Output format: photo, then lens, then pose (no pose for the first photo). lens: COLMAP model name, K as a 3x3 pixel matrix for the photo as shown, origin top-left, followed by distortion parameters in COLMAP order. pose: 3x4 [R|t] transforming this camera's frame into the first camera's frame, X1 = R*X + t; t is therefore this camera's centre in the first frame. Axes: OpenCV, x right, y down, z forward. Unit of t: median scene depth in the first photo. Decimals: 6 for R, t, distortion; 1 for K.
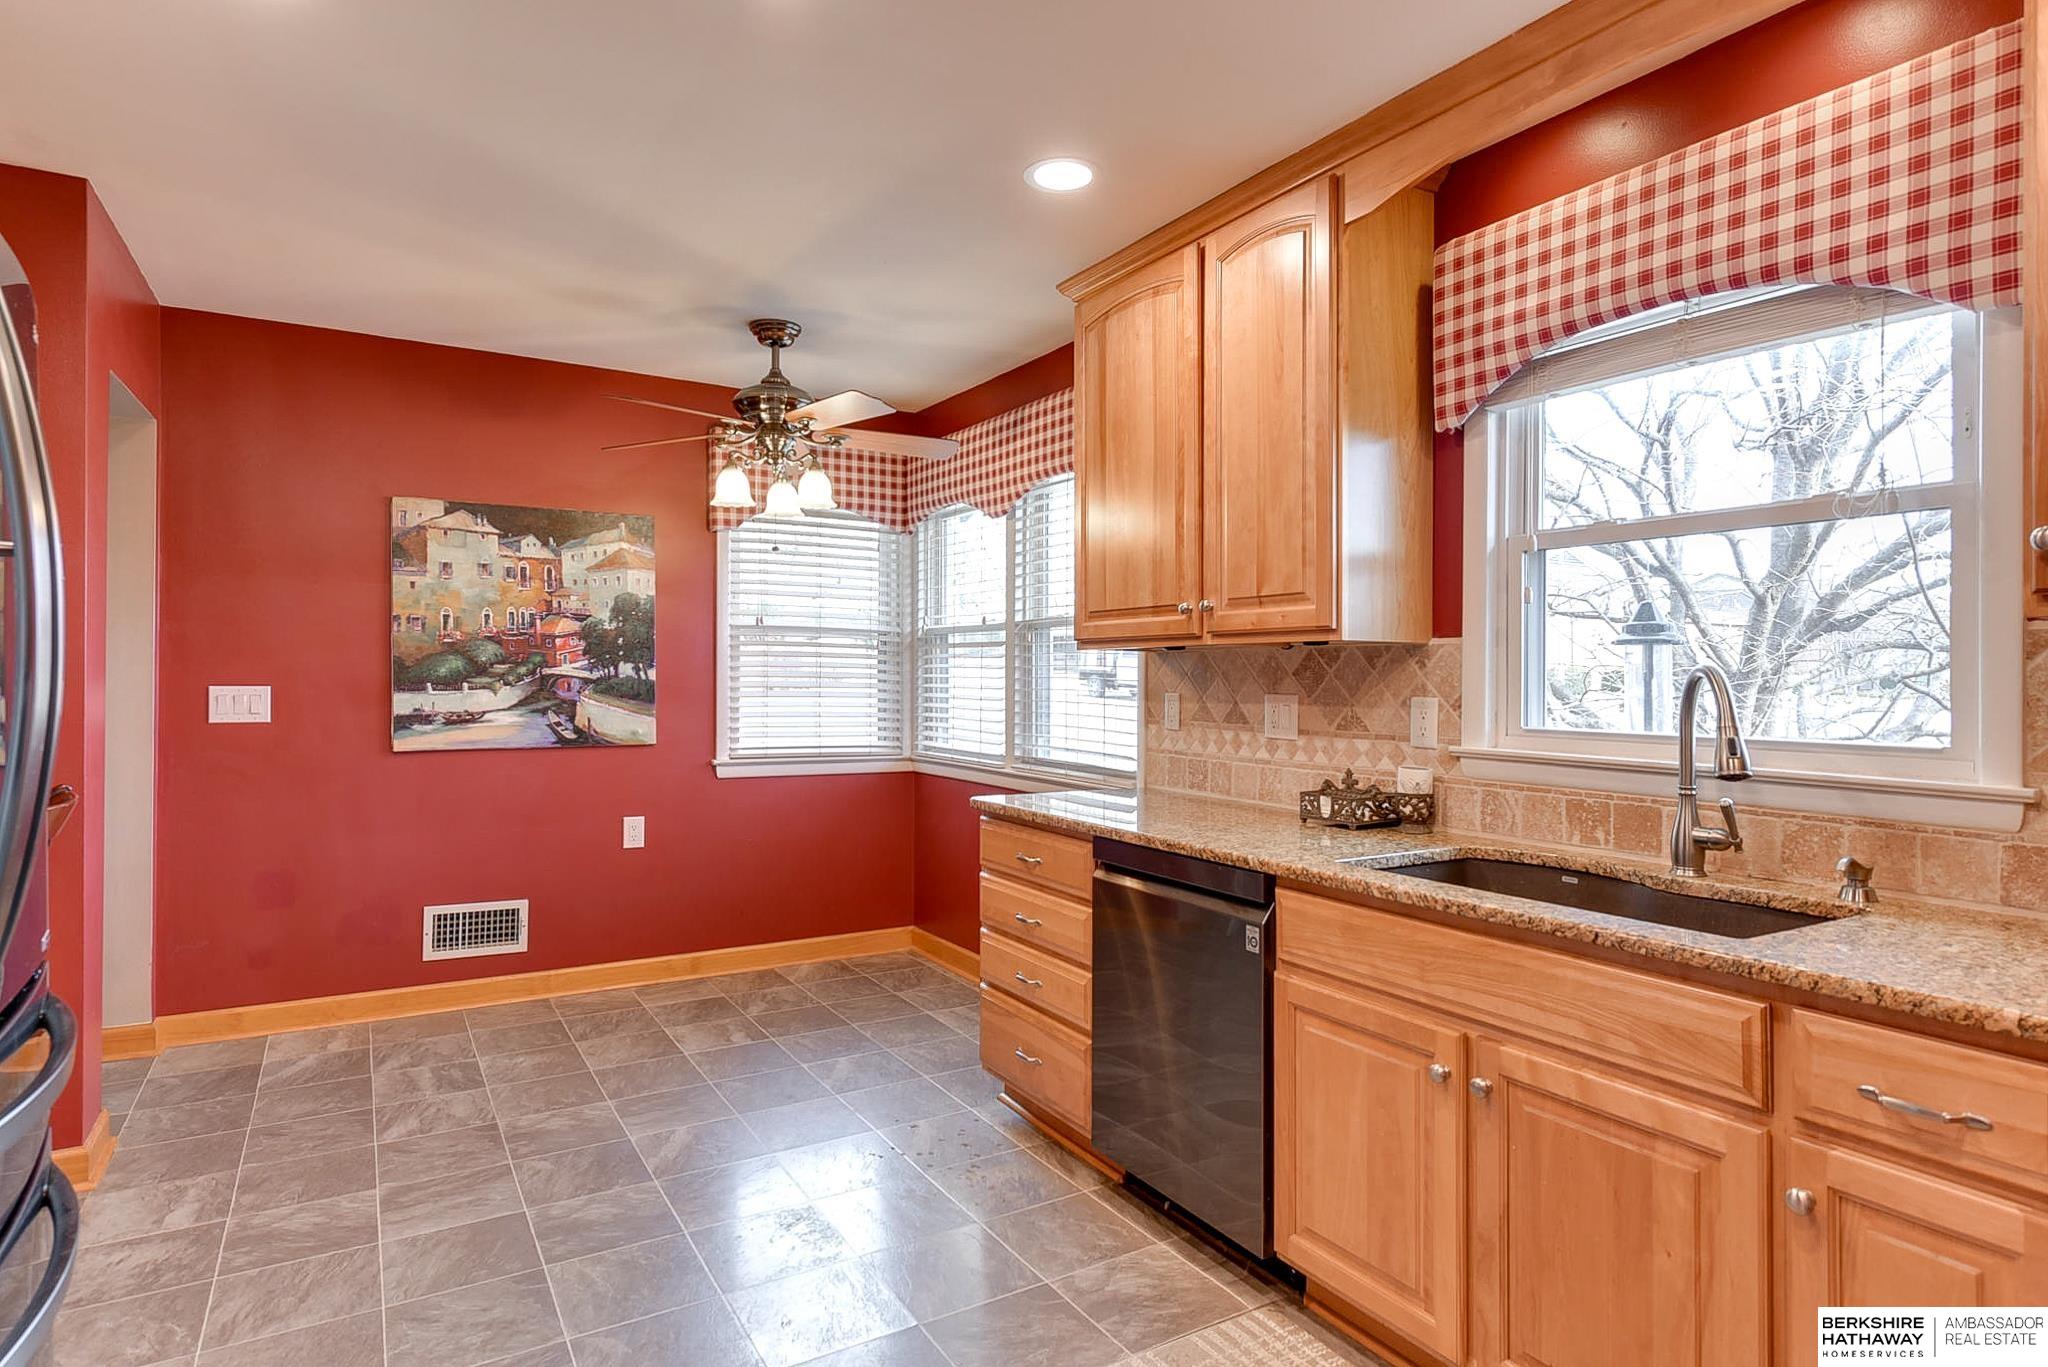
lens RADIAL K [[1151.7, 0, 1025.0], [0, 1151.7, 680.0], [0, 0, 1]] dist [0.009406, -0.003011]
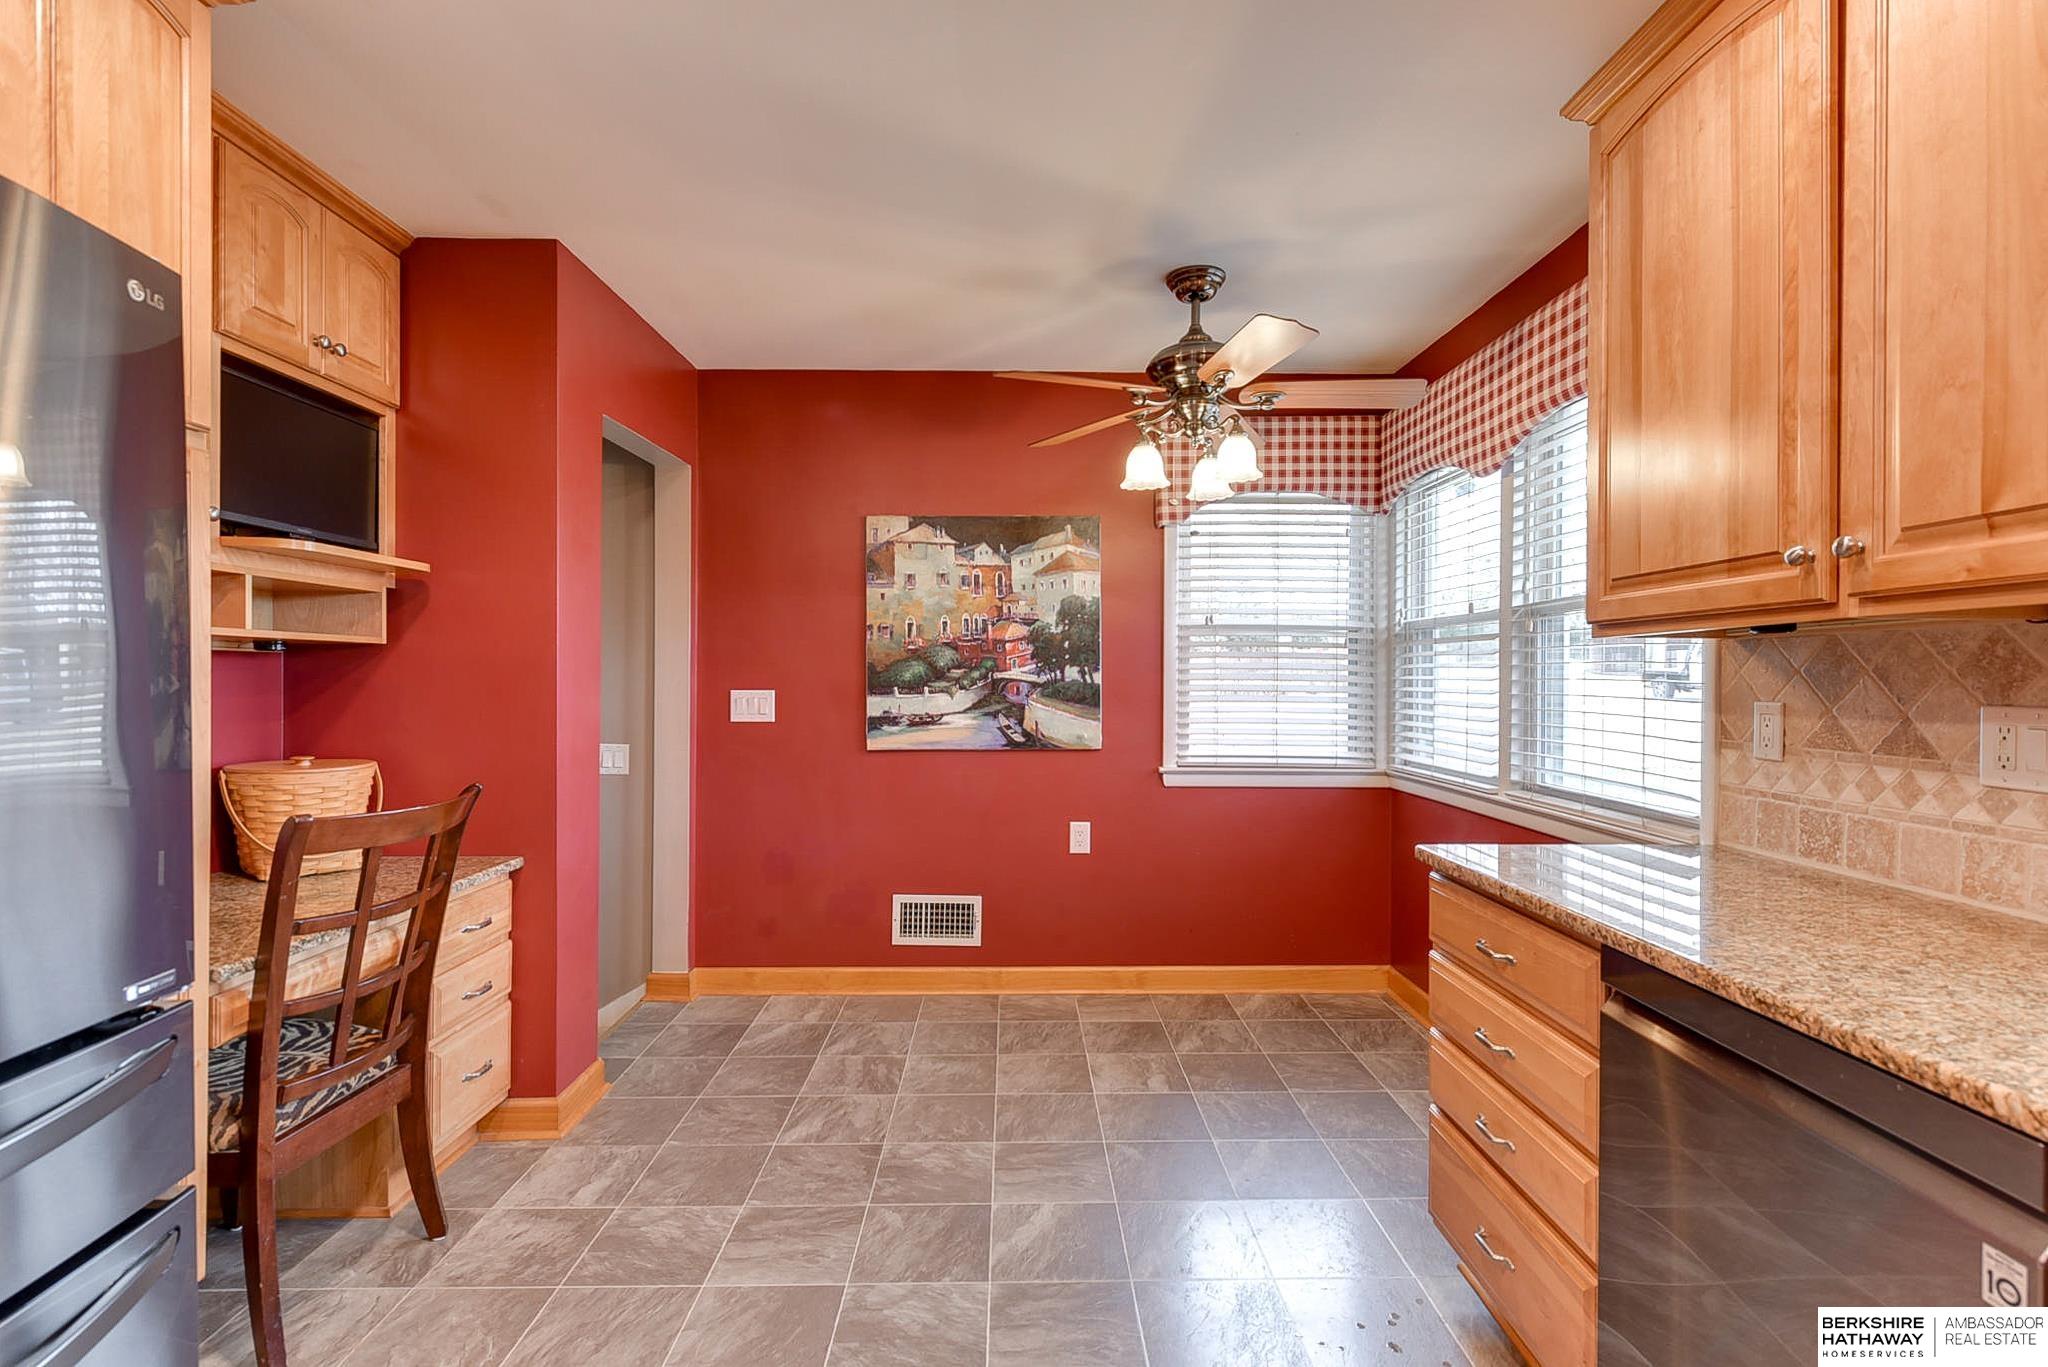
lens RADIAL K [[966.9, 0, 1015.6], [0, 966.9, 695.1], [0, 0, 1]] dist [0.008721, -0.004220]
pose [[0.862916, 0.003037, -0.505339, 0.036669], [0.003240, 0.999928, 0.011542, -0.000044], [0.505337, -0.011597, 0.862844, 0.299170]]
